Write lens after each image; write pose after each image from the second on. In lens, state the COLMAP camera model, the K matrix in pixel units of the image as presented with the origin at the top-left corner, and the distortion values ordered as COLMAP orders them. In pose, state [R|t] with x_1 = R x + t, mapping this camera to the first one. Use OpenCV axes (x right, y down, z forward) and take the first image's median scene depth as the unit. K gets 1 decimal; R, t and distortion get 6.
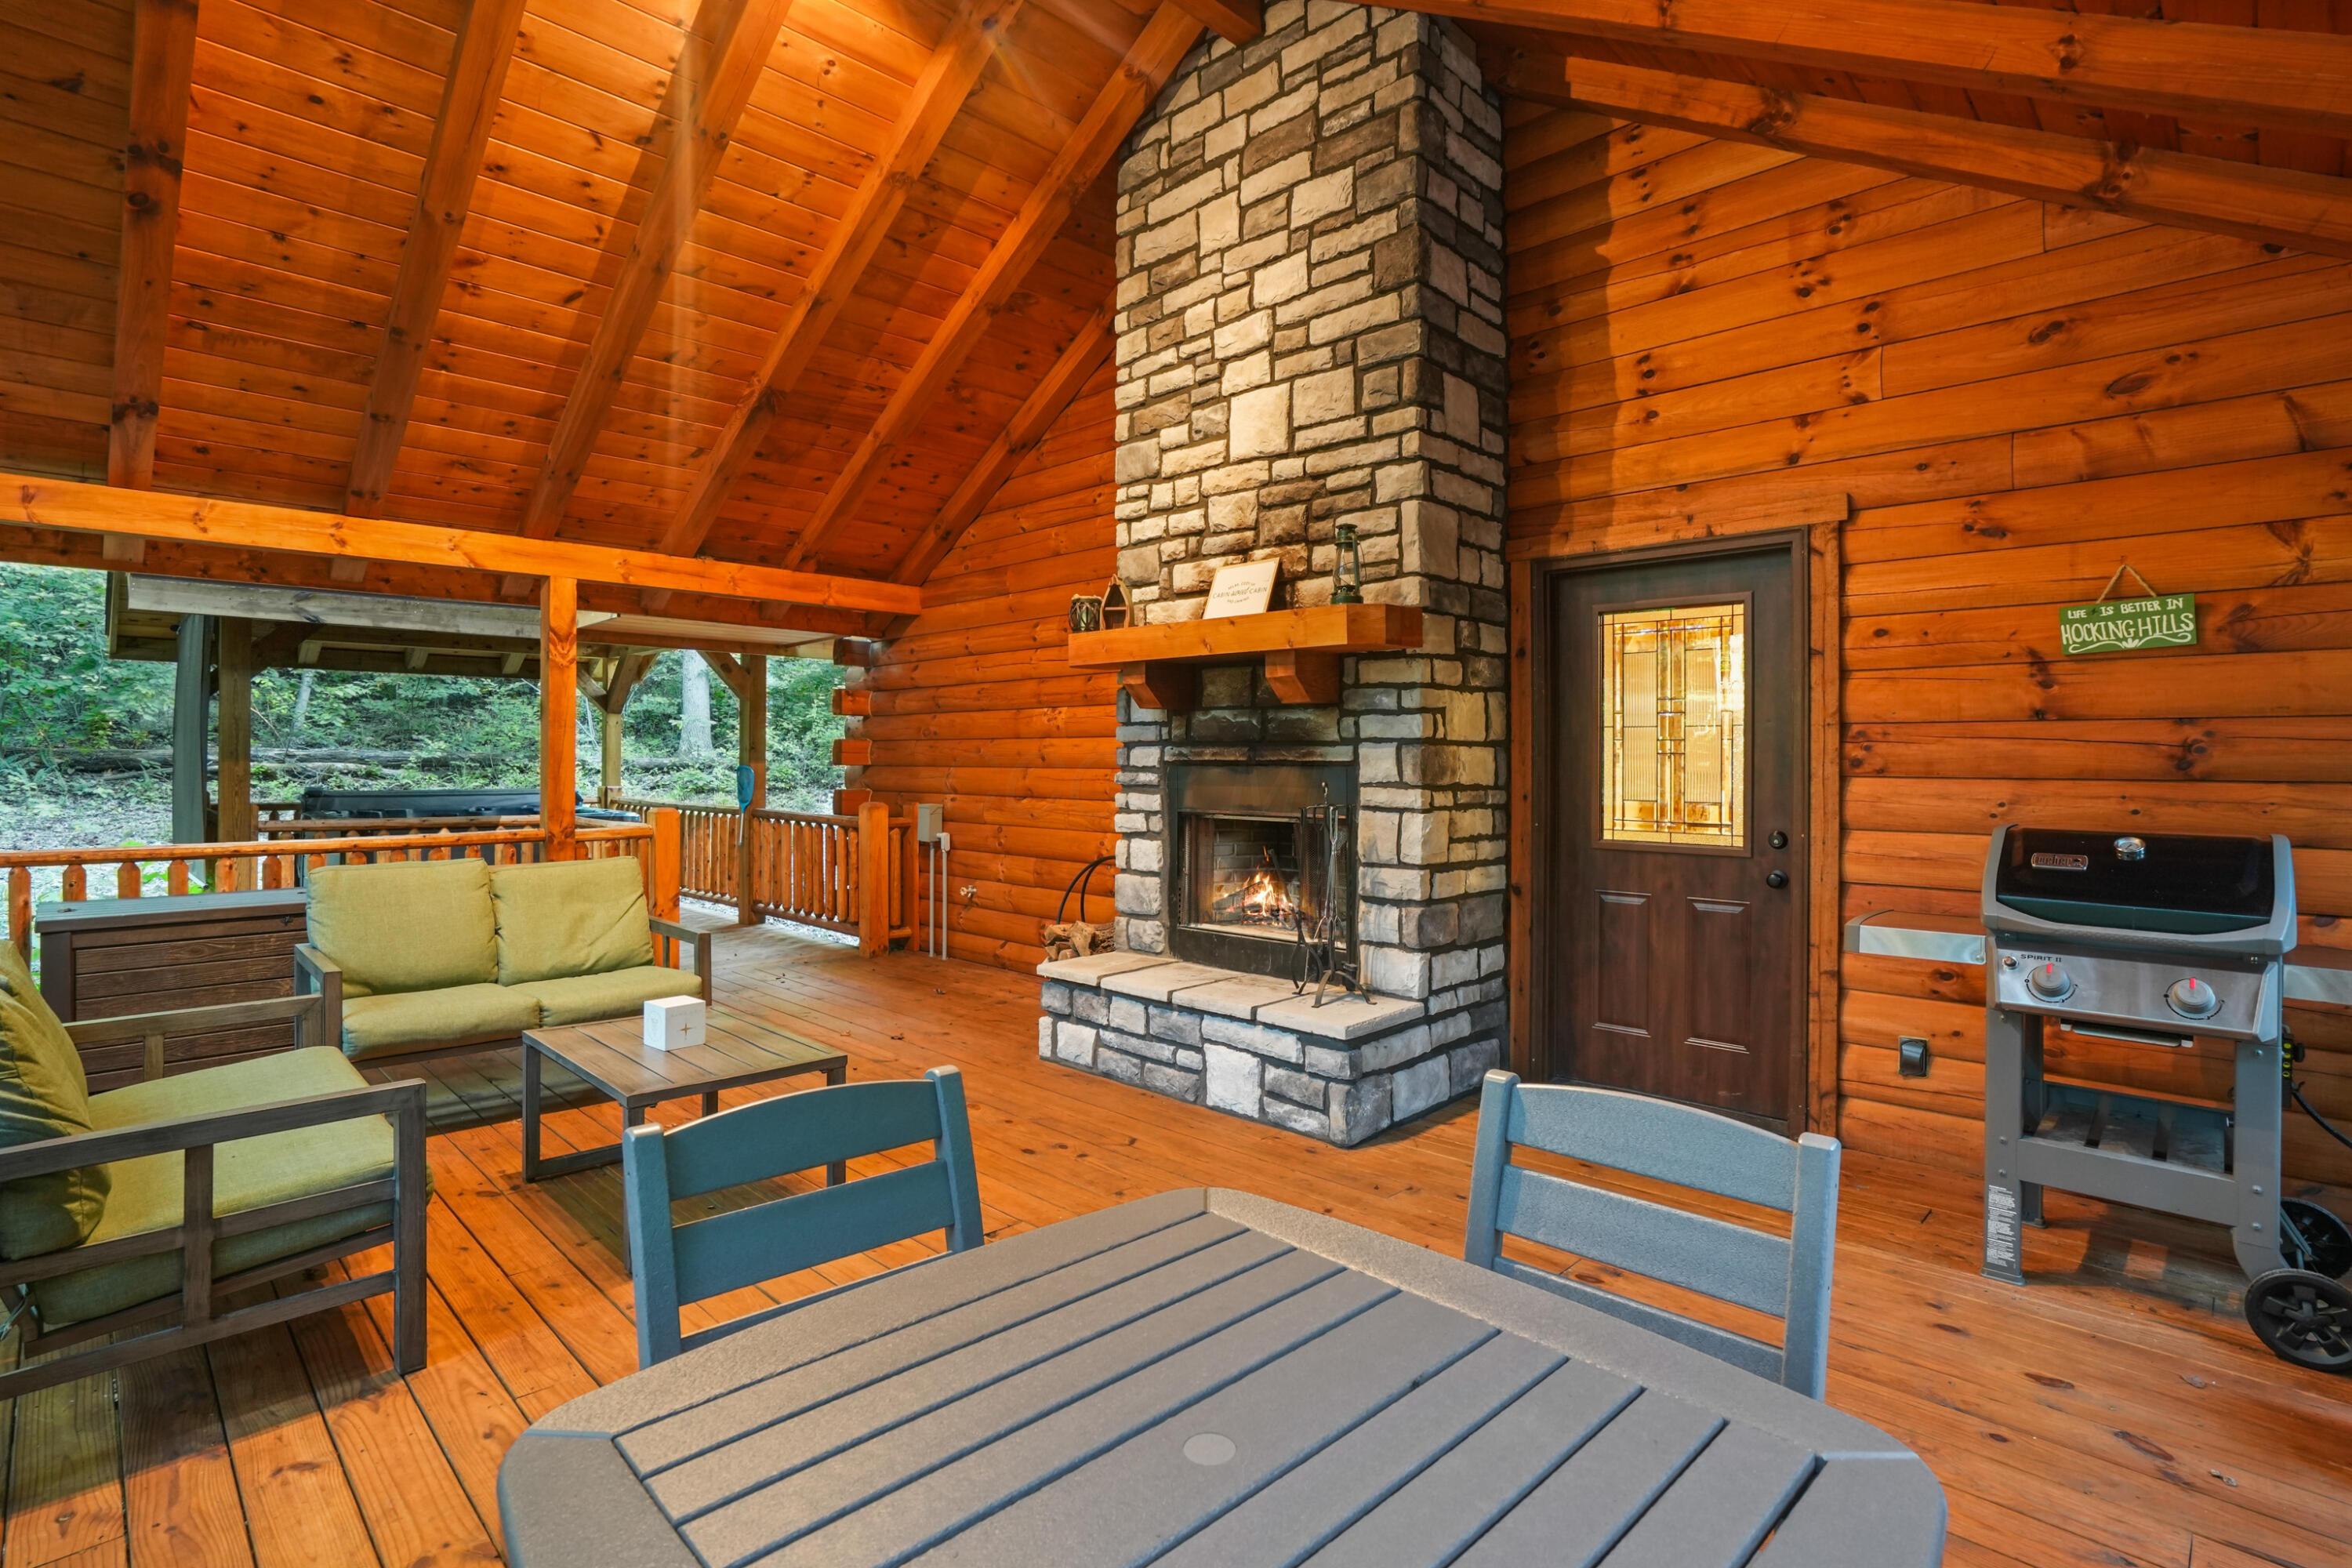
lens RADIAL K [[1145.2, 0, 1166.3], [0, 1145.2, 753.1], [0, 0, 1]] dist [-0.060320, 0.026671]
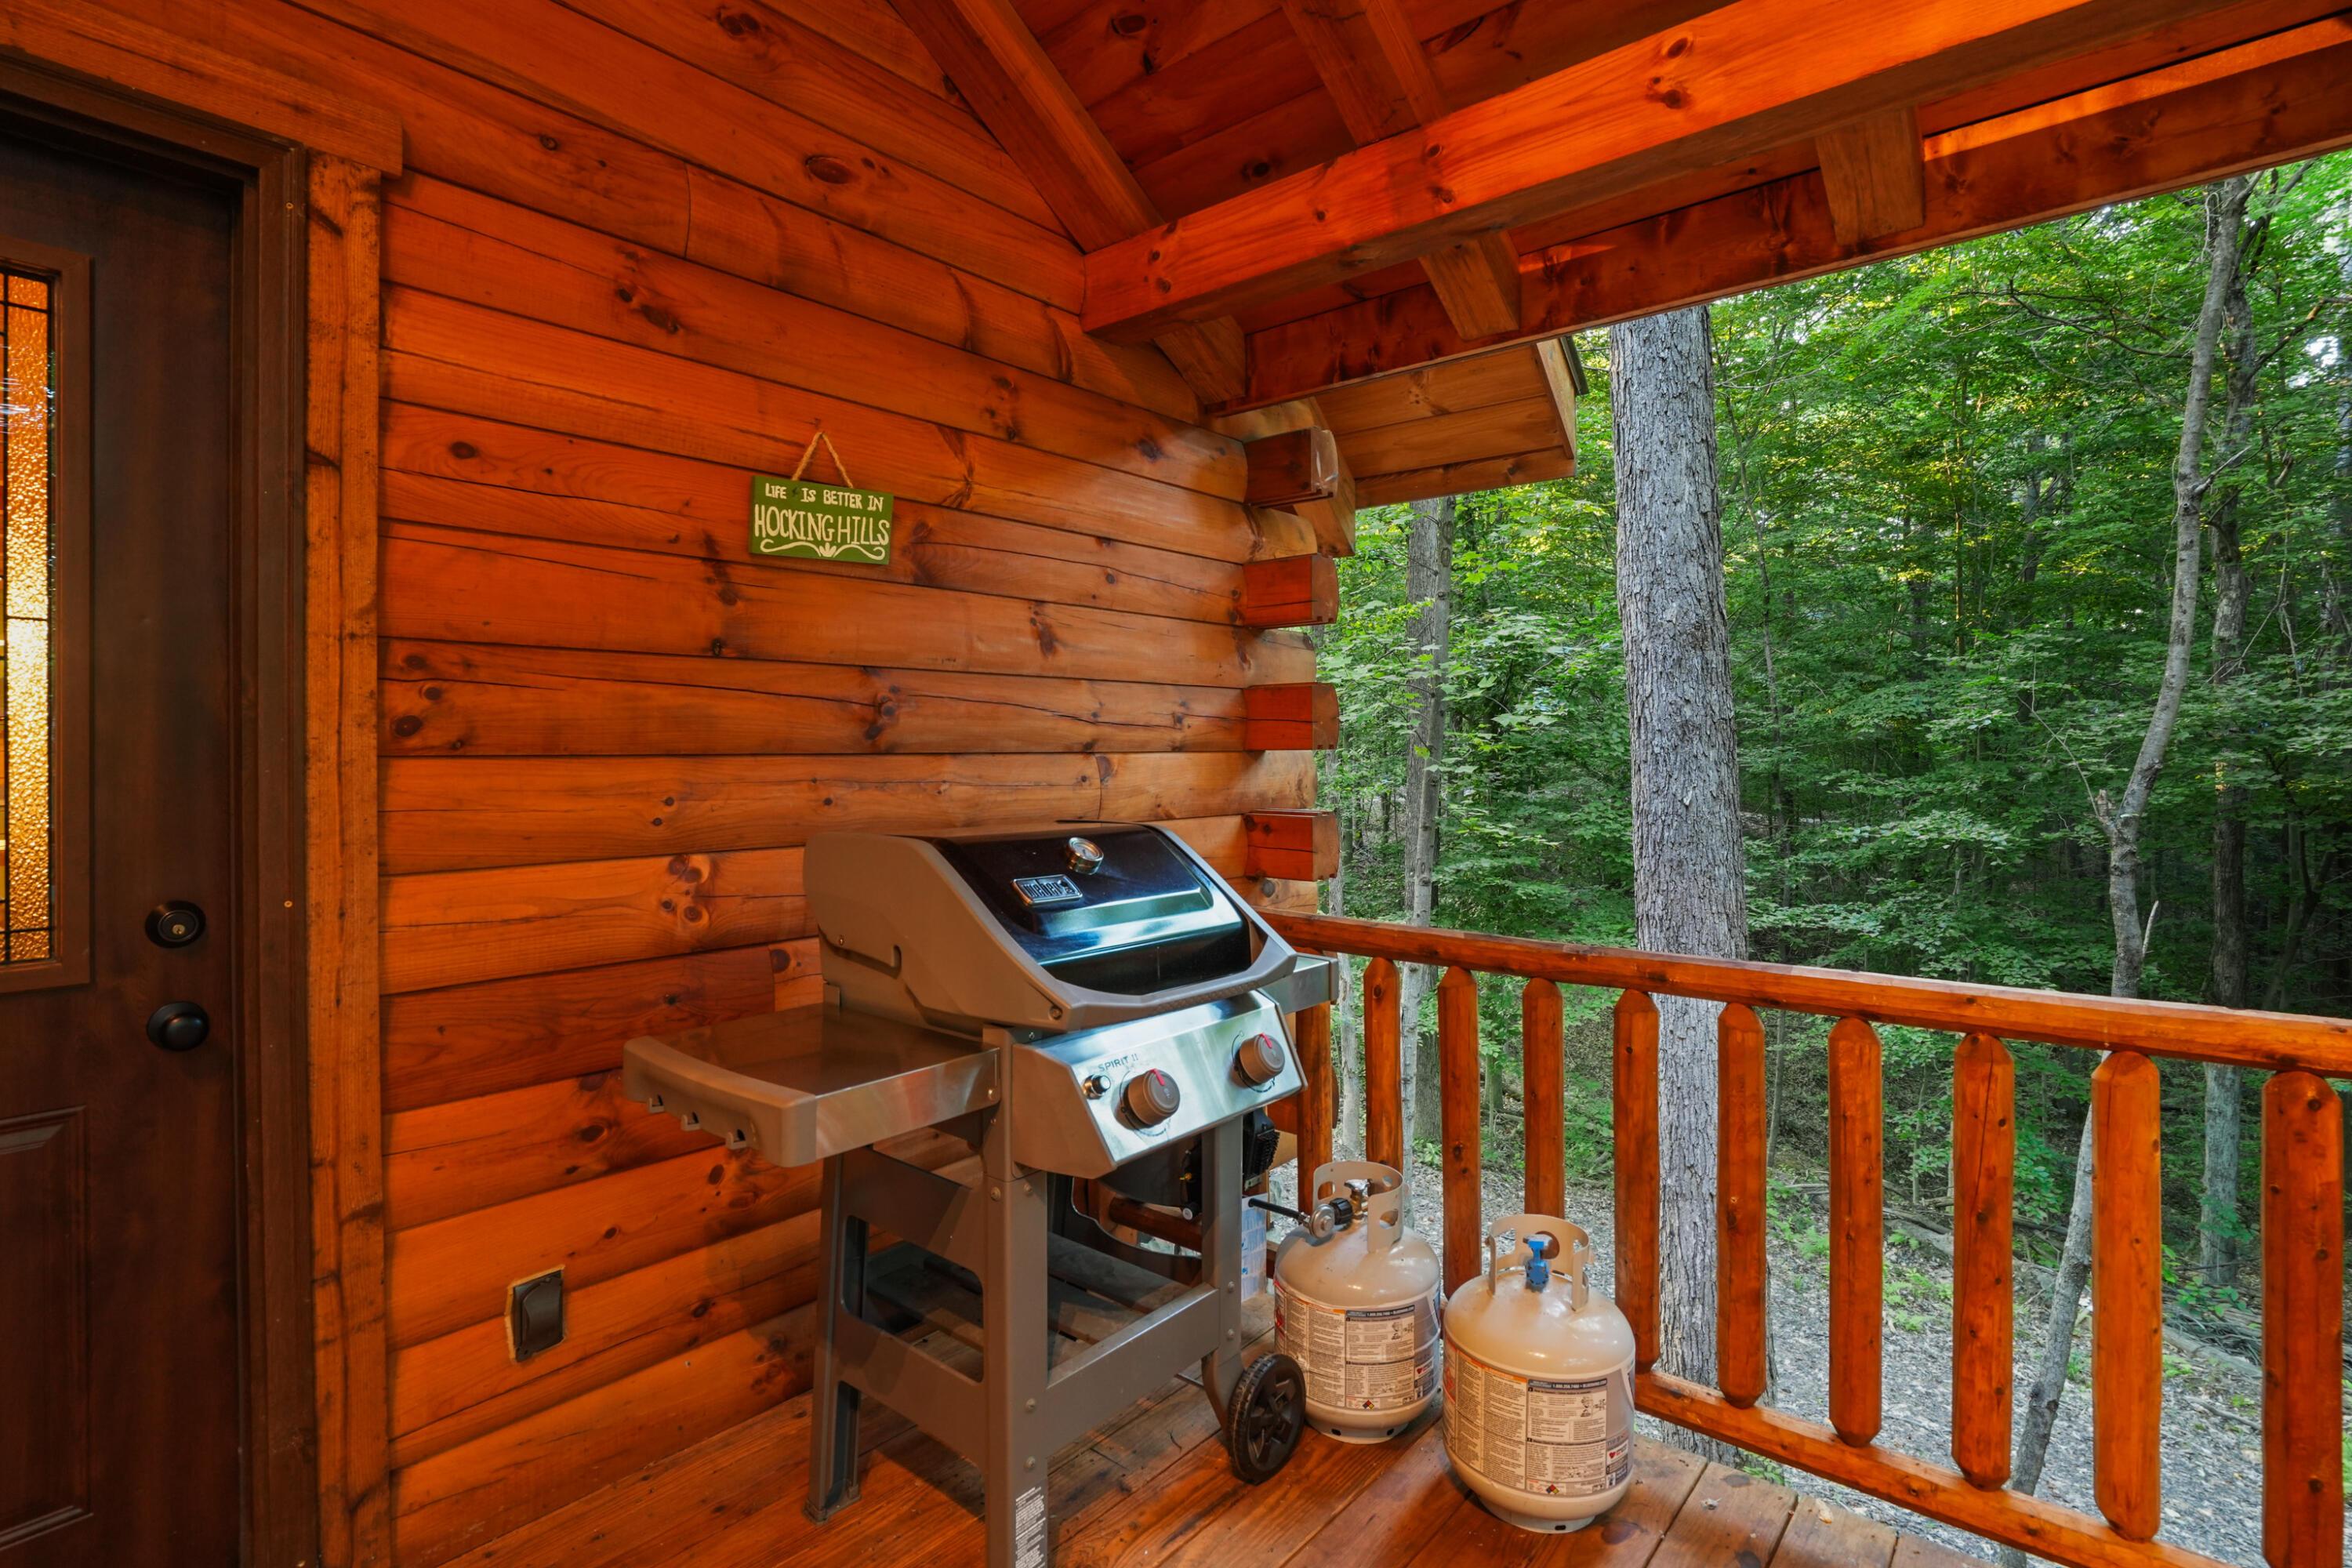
lens RADIAL K [[1145.2, 0, 1166.3], [0, 1145.2, 753.1], [0, 0, 1]] dist [-0.060320, 0.026671]
pose [[-0.079177, -0.007454, 0.996833, 0.122521], [-0.002044, 0.999971, 0.007315, 0.013311], [-0.996858, -0.001458, -0.079190, 0.627051]]
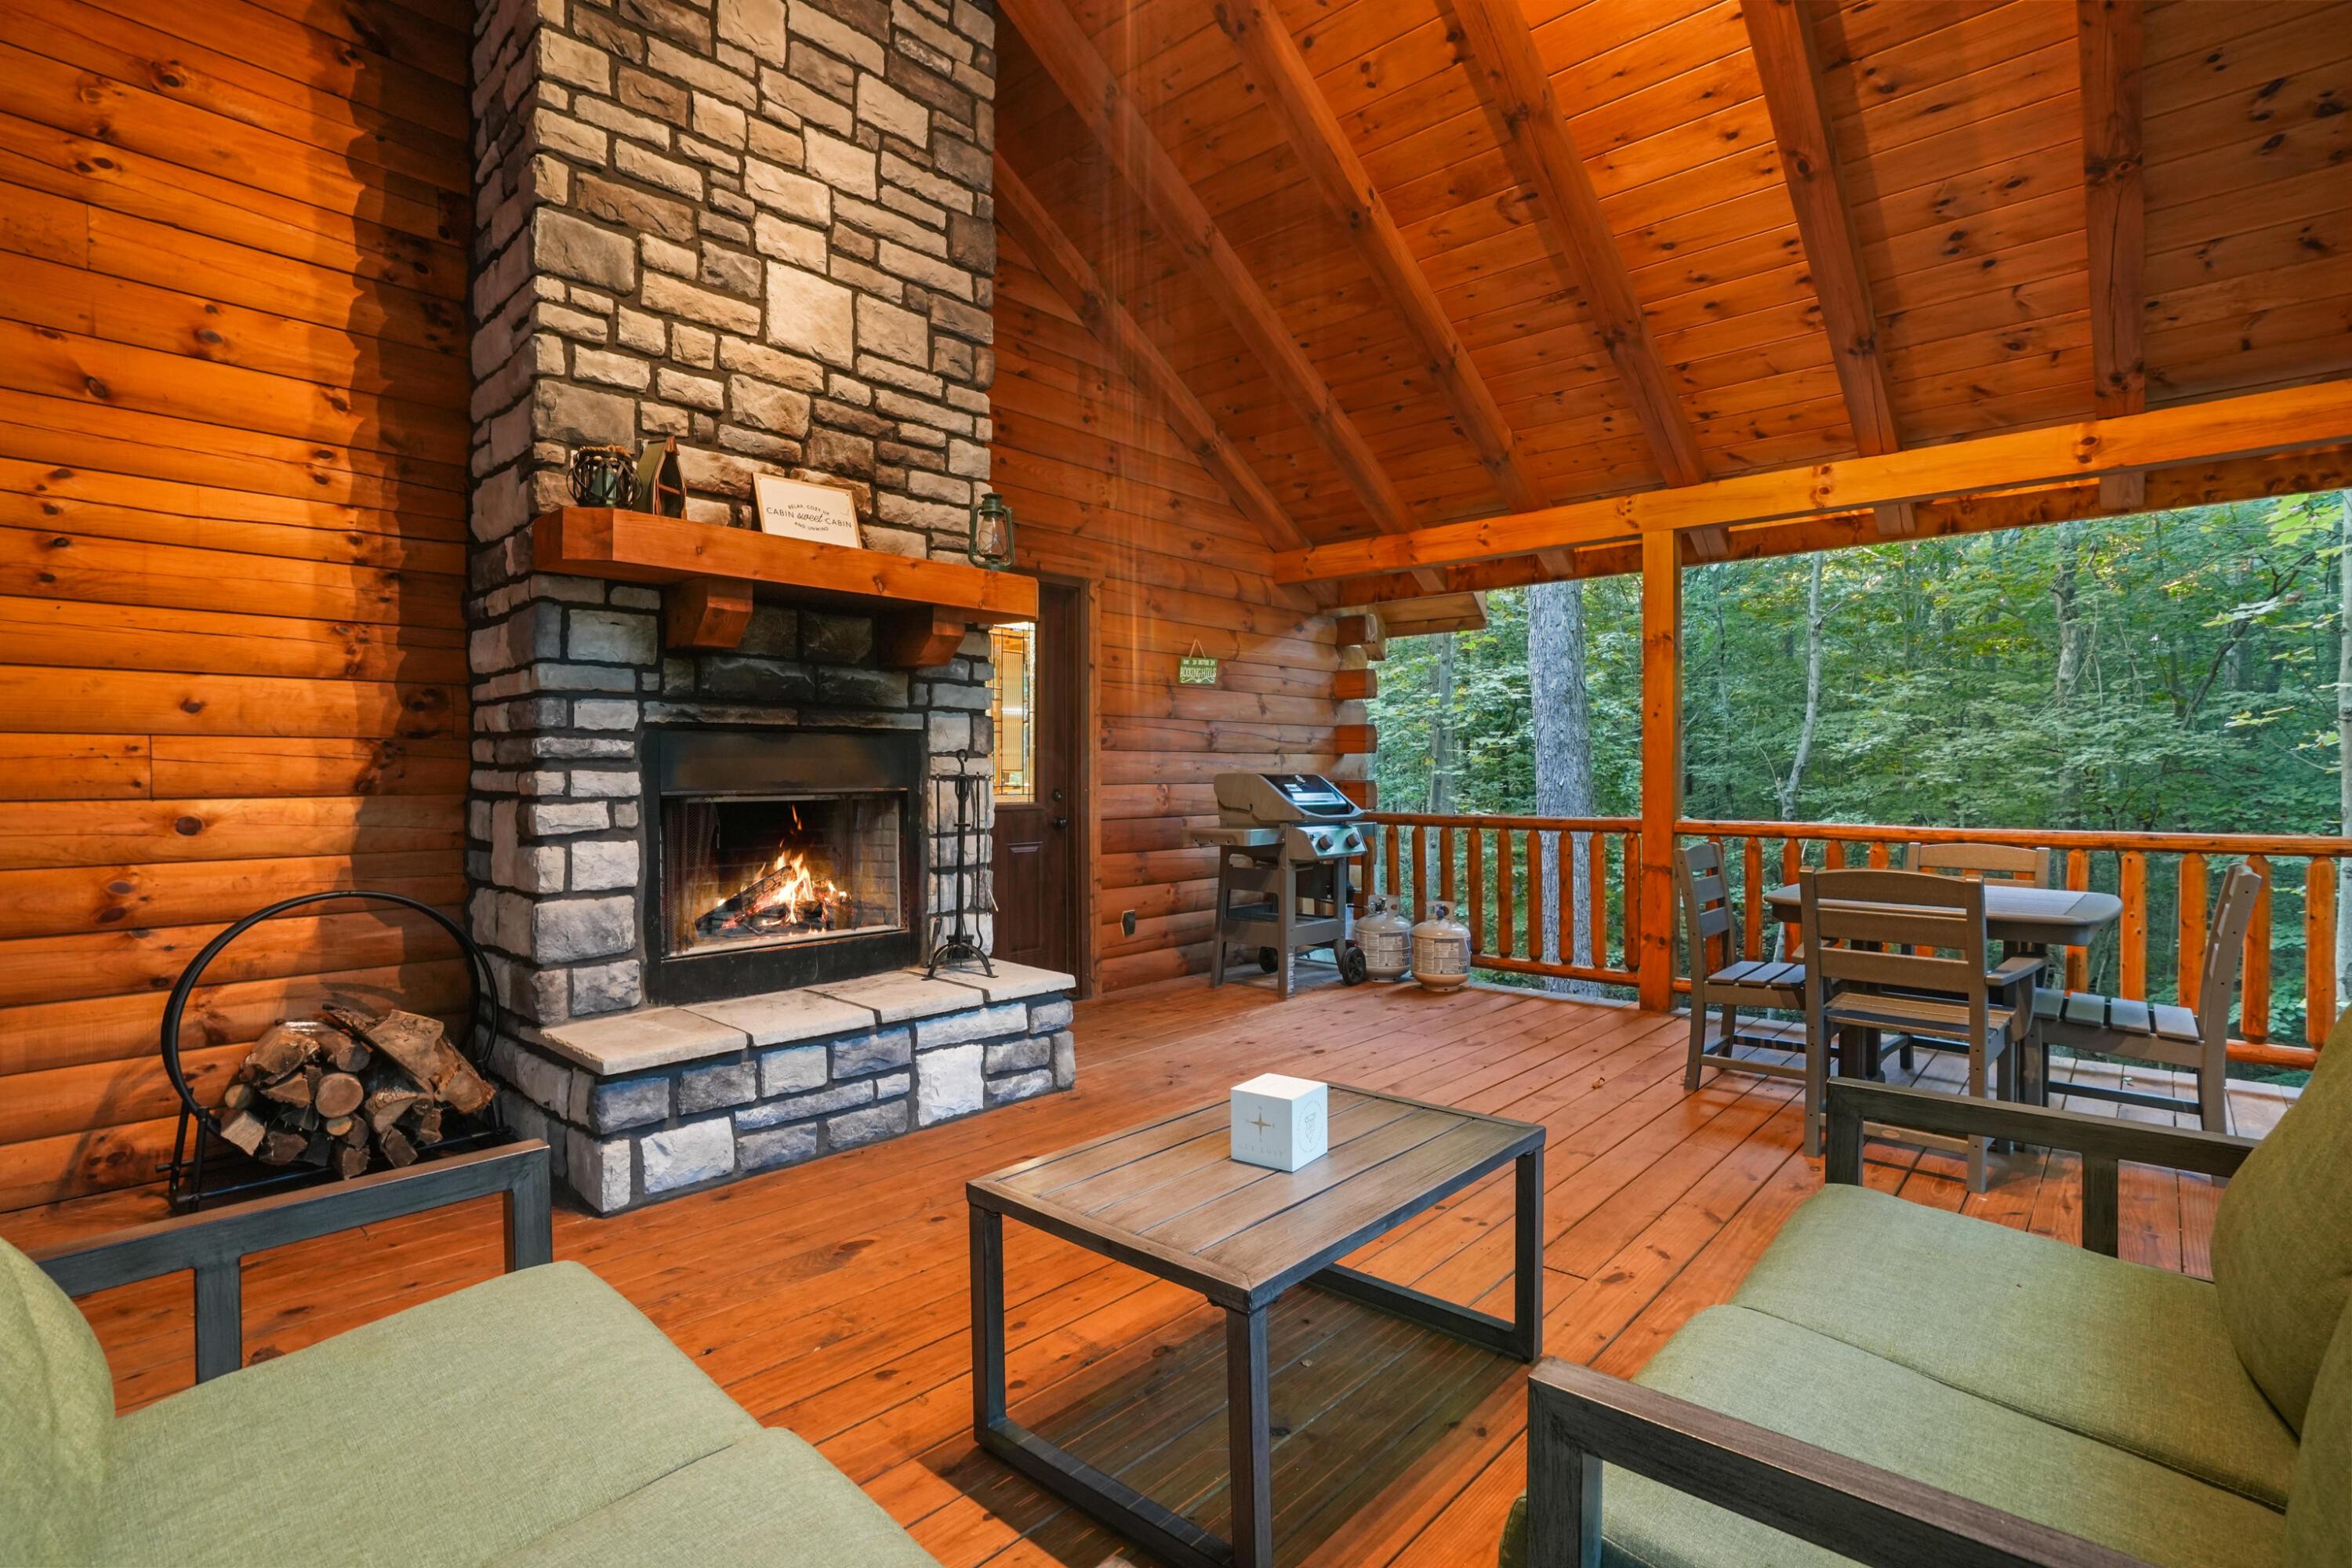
lens RADIAL K [[1124.8, 0, 1176.0], [0, 1124.8, 784.0], [0, 0, 1]] dist [-0.059141, 0.034017]
pose [[-0.051028, -0.014873, 0.998586, -0.794877], [-0.003593, 0.999885, 0.014709, 0.038153], [-0.998691, -0.002837, -0.051075, 0.839692]]
